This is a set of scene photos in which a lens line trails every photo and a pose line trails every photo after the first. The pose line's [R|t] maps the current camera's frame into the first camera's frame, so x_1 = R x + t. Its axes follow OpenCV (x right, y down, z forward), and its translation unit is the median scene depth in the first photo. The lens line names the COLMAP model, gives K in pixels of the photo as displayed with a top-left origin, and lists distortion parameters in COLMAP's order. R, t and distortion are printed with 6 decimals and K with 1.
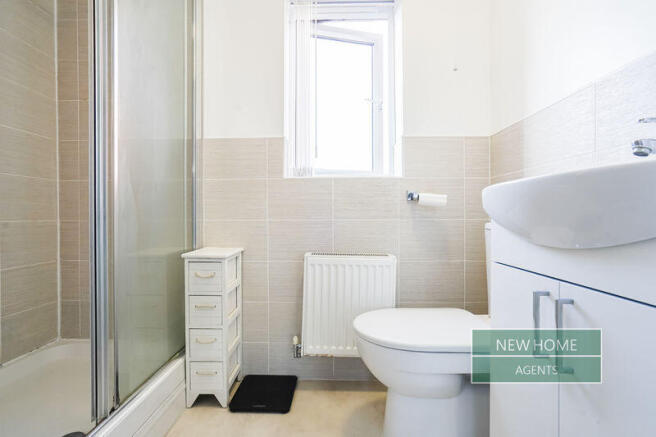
lens RADIAL K [[311.0, 0, 329.4], [0, 311.0, 218.6], [0, 0, 1]] dist [0.001991, -0.000121]
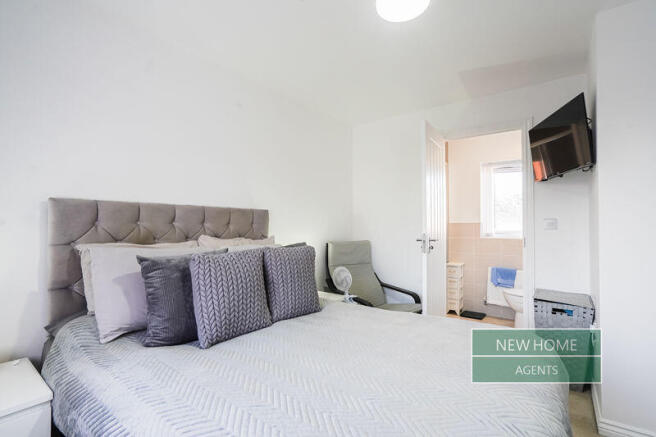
lens RADIAL K [[311.0, 0, 329.8], [0, 311.0, 219.4], [0, 0, 1]] dist [0.001991, -0.000121]
pose [[0.812955, -0.000320, -0.582326, 0.374693], [-0.006556, 0.999931, -0.009702, -0.267991], [0.582290, 0.011705, 0.812897, -2.016537]]
